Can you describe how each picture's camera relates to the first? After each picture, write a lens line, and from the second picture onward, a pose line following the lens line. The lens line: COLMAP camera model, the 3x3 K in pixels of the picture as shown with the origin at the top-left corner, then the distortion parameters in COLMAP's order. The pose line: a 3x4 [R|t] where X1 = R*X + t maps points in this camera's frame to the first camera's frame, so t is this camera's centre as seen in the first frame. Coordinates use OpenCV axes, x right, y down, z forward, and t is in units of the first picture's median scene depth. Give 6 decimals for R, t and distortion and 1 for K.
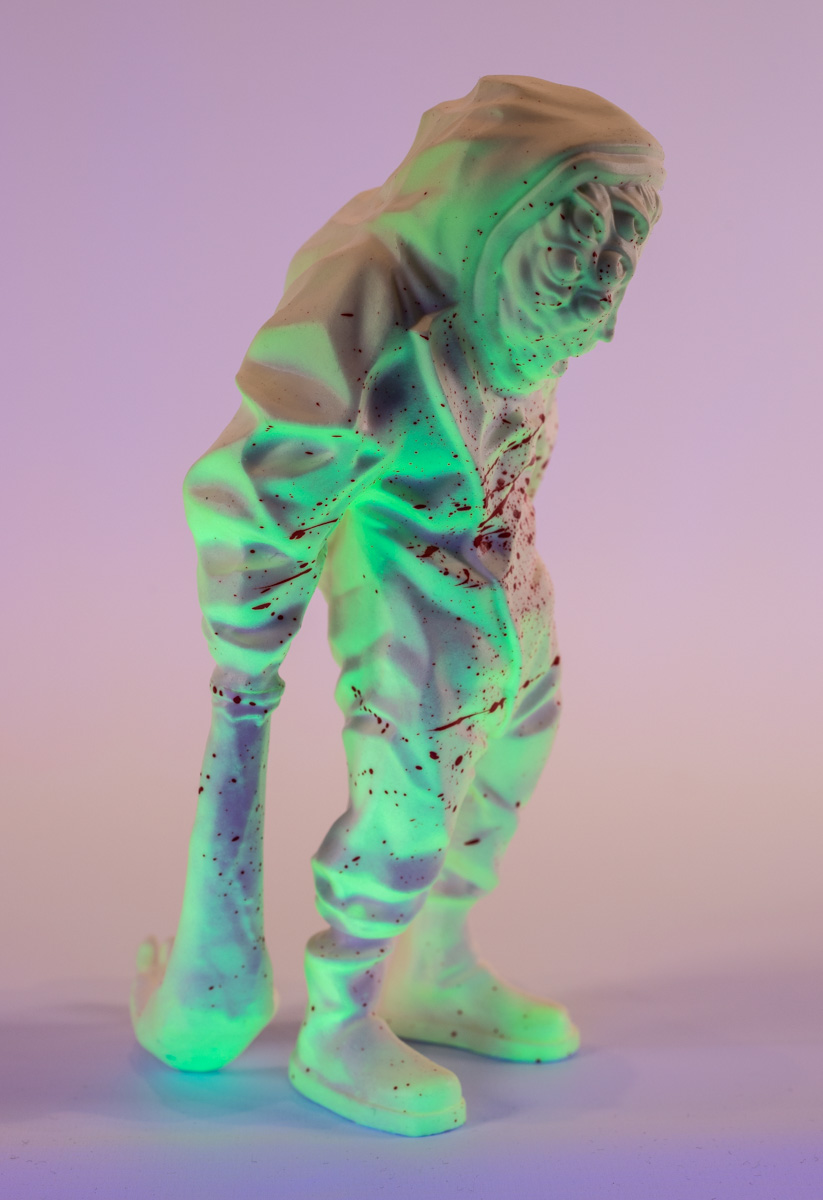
lens RADIAL K [[2345.4, 0, 440.7], [0, 2345.4, 600.2], [0, 0, 1]] dist [0.020094, 0.113299]
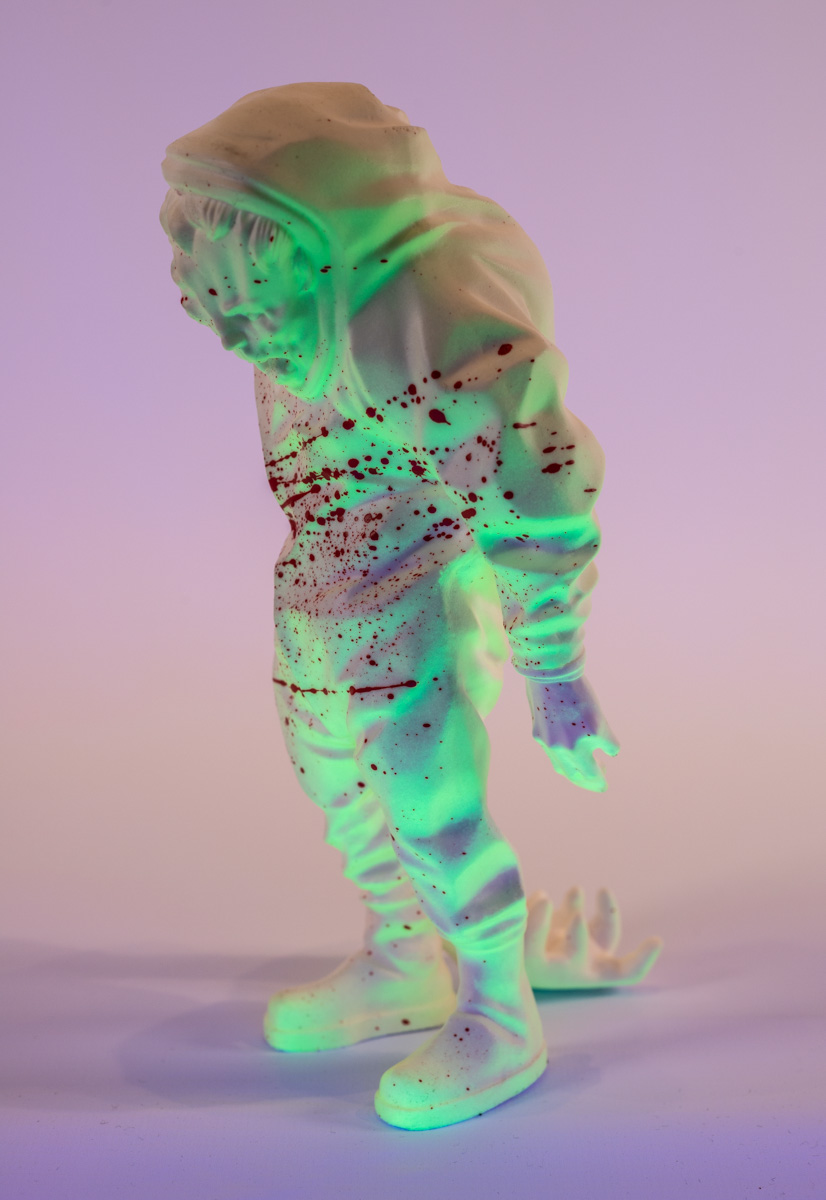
lens RADIAL K [[2345.4, 0, 442.2], [0, 2345.4, 600.2], [0, 0, 1]] dist [0.020094, 0.113299]
pose [[-0.380847, 0.215220, -0.899242, 0.926171], [-0.186756, 0.934586, 0.302774, -0.318853], [0.905582, 0.283249, -0.315740, 1.376936]]
